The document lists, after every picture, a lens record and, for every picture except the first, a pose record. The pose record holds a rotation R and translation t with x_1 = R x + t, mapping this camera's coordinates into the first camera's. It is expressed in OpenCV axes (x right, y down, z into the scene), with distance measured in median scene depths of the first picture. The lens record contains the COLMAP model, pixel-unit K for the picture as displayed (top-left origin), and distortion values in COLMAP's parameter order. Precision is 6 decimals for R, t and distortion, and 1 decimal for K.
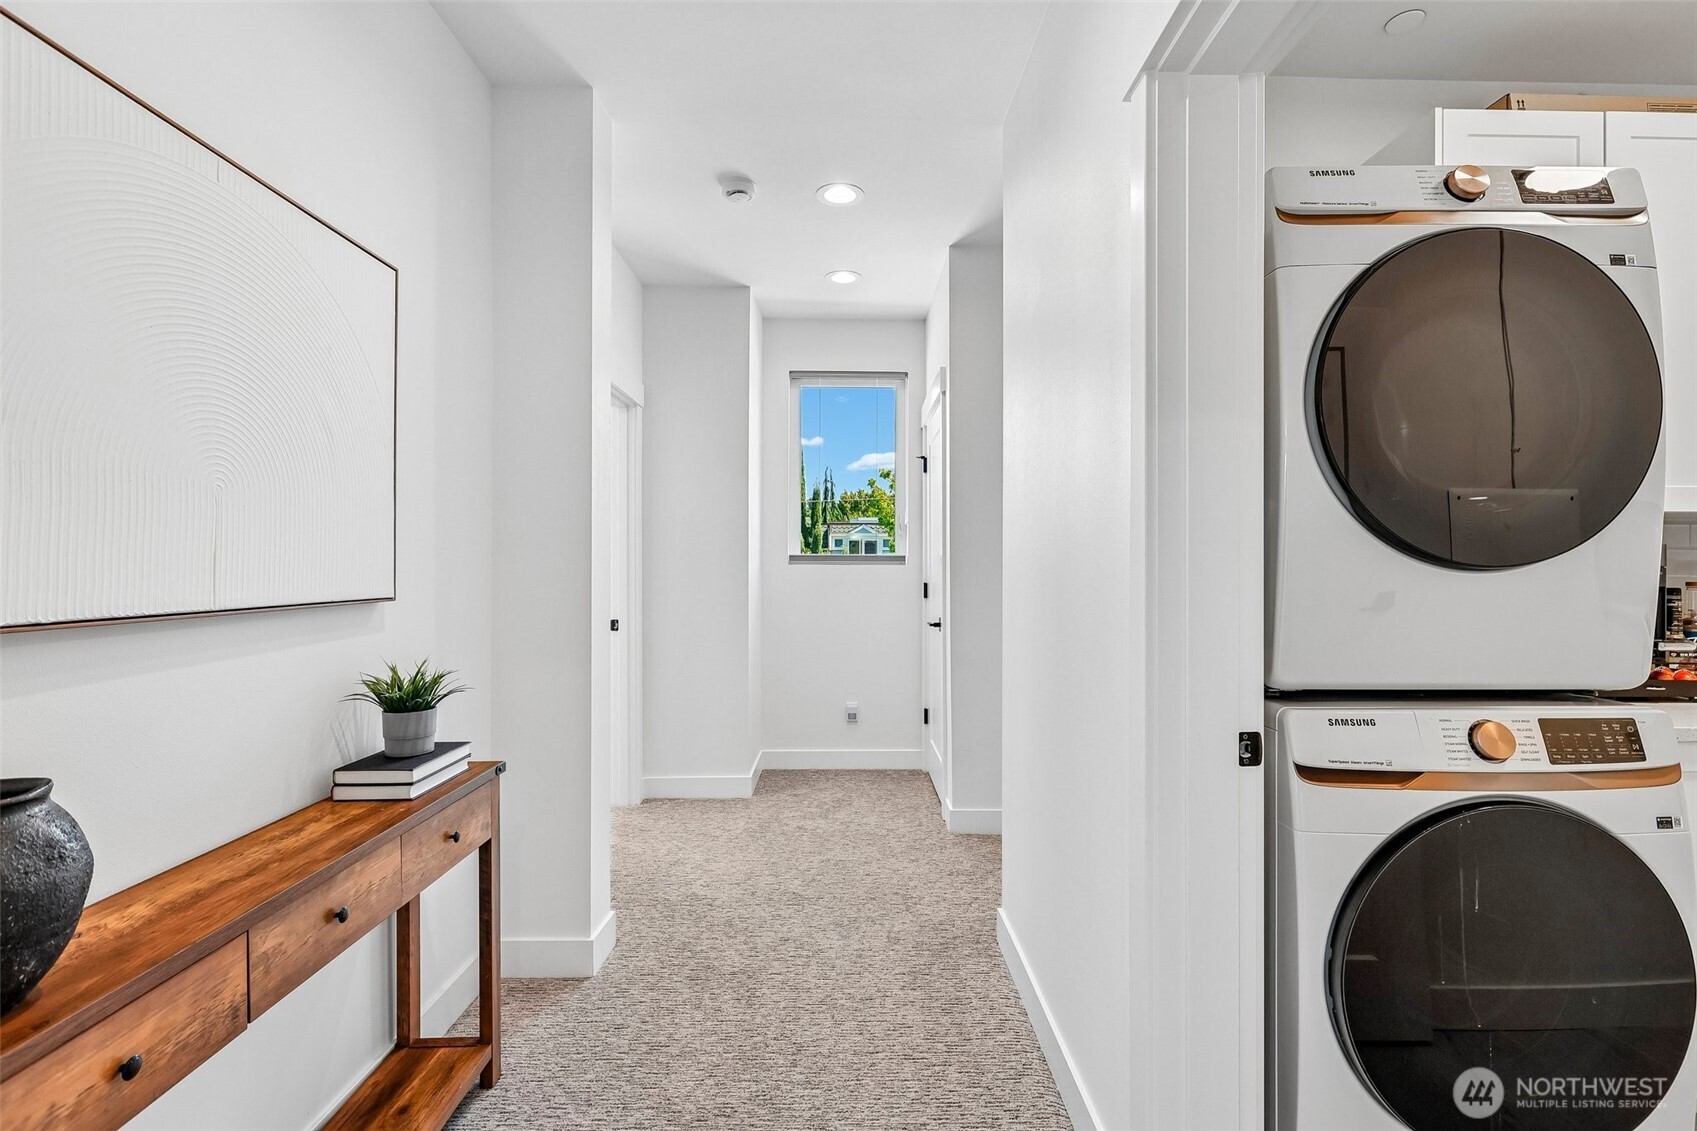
lens RADIAL K [[754.0, 0, 853.8], [0, 754.0, 562.0], [0, 0, 1]] dist [-0.009759, 0.001863]
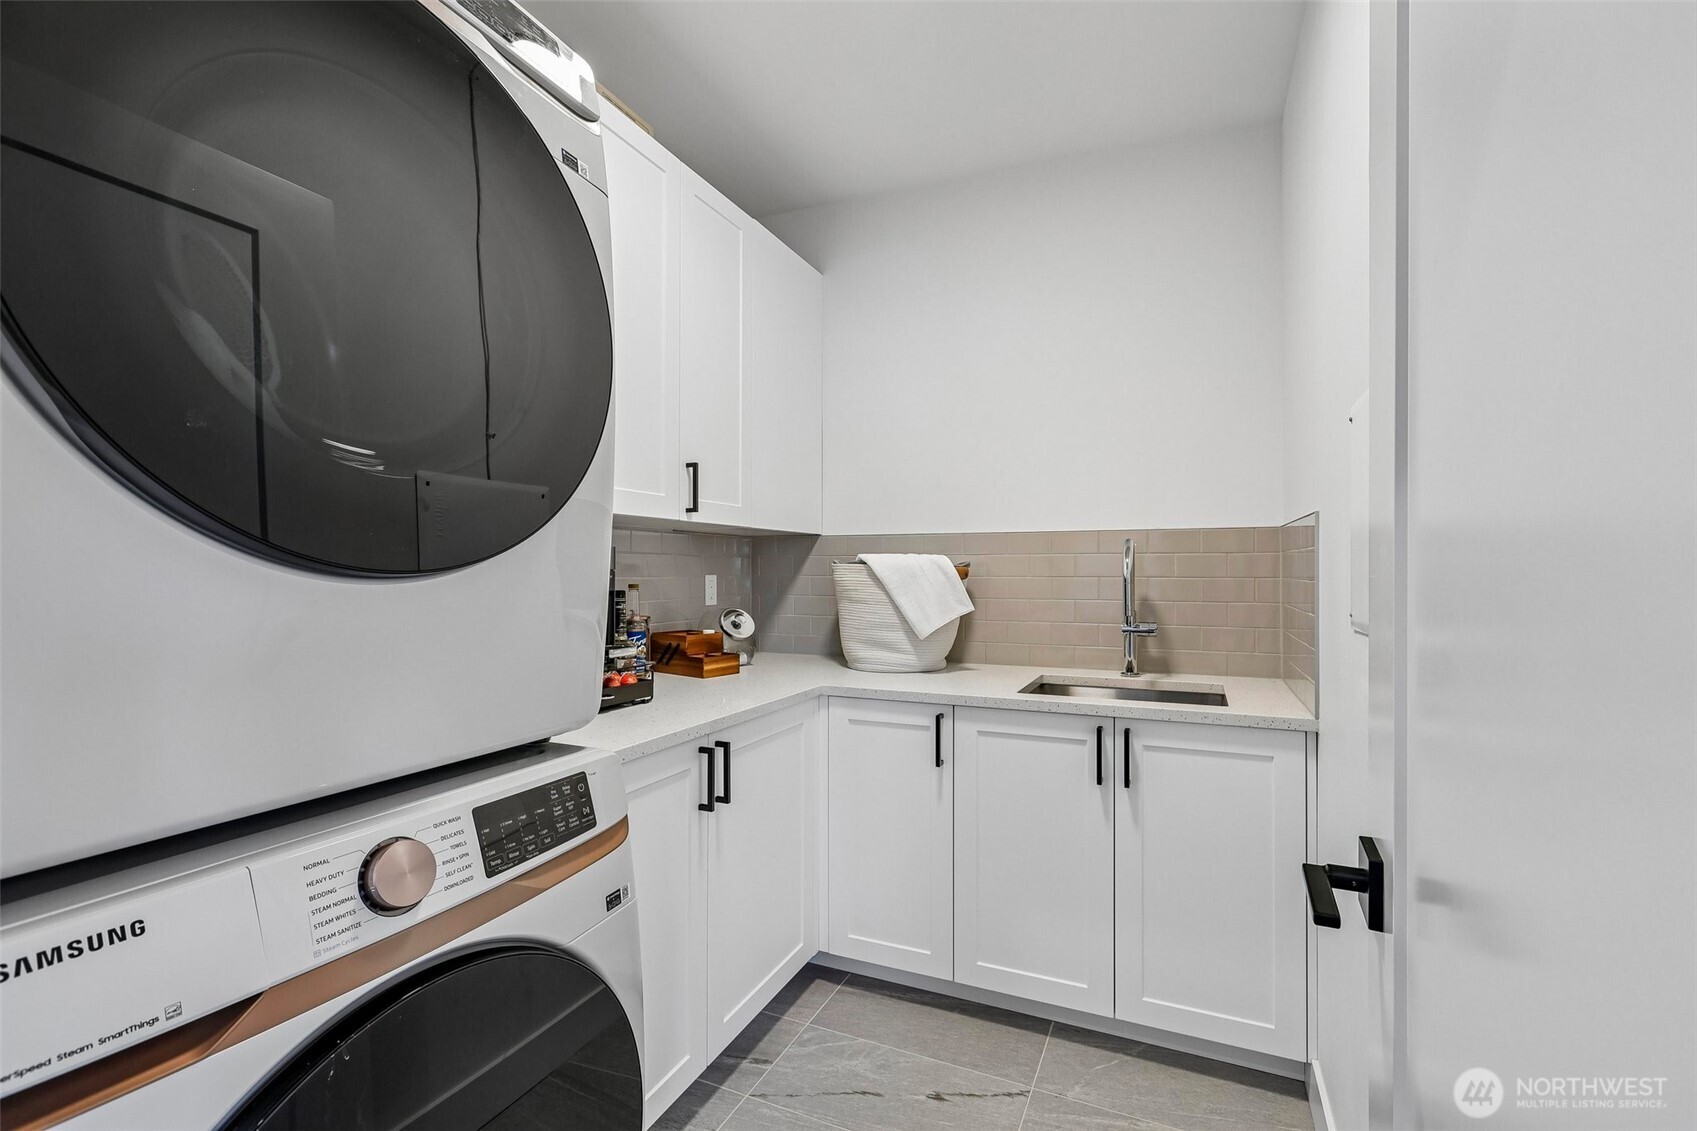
lens RADIAL K [[754.0, 0, 851.3], [0, 754.0, 568.2], [0, 0, 1]] dist [-0.009759, 0.001863]
pose [[0.425191, -0.001556, 0.905102, 0.472369], [-0.003099, 0.999990, 0.003175, -0.000053], [-0.905098, -0.004155, 0.425182, 0.435478]]
